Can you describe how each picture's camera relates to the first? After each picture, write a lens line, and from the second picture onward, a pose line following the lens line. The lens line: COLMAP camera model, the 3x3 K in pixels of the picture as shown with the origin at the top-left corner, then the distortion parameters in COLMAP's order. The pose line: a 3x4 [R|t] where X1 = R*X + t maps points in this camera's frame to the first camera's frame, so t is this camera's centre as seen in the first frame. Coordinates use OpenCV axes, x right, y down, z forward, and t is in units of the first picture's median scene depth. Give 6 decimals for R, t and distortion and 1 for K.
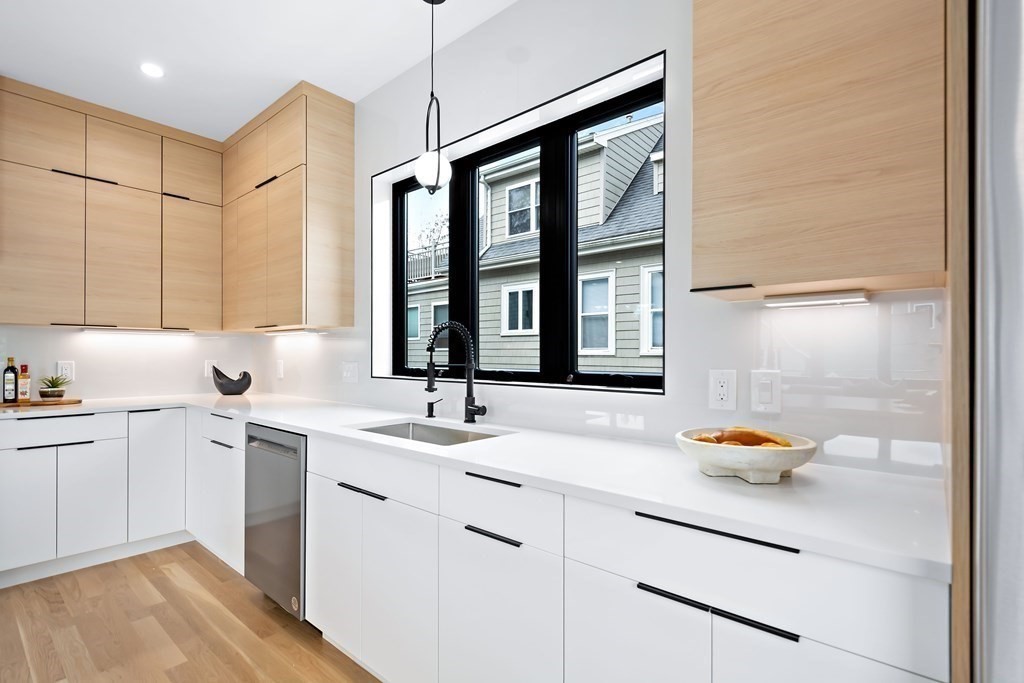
lens RADIAL K [[482.1, 0, 509.3], [0, 482.1, 349.1], [0, 0, 1]] dist [-0.000290, -0.000069]
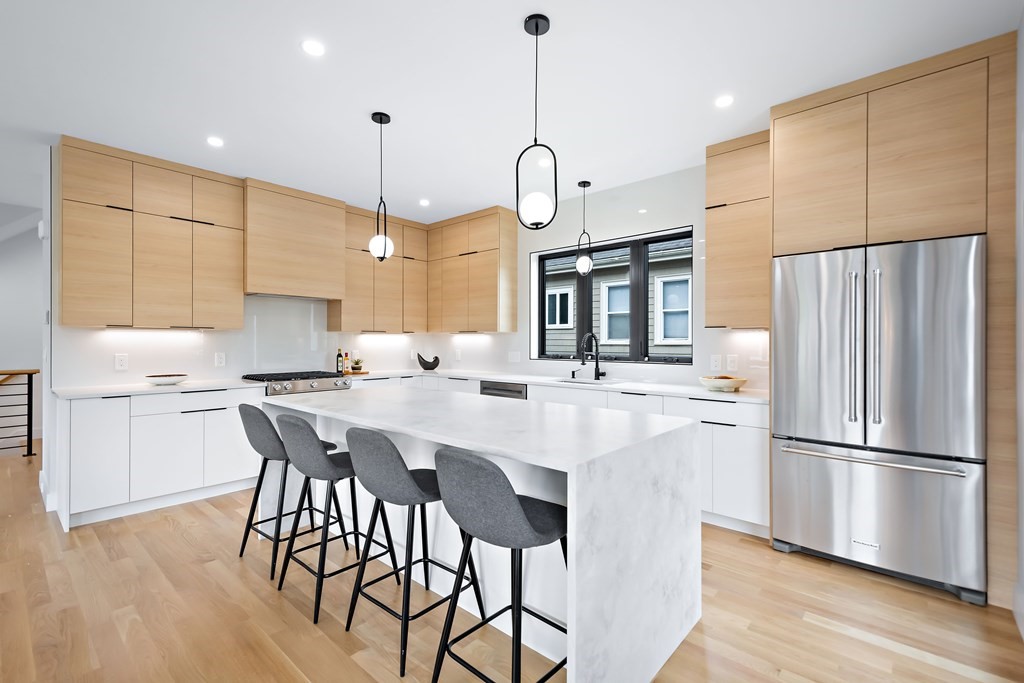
lens RADIAL K [[452.7, 0, 514.8], [0, 452.7, 338.6], [0, 0, 1]] dist [0.001115, -0.000003]
pose [[0.999983, -0.000738, -0.005710, -0.326432], [0.000760, 0.999992, 0.003875, -0.028426], [0.005707, -0.003879, 0.999976, -0.751762]]
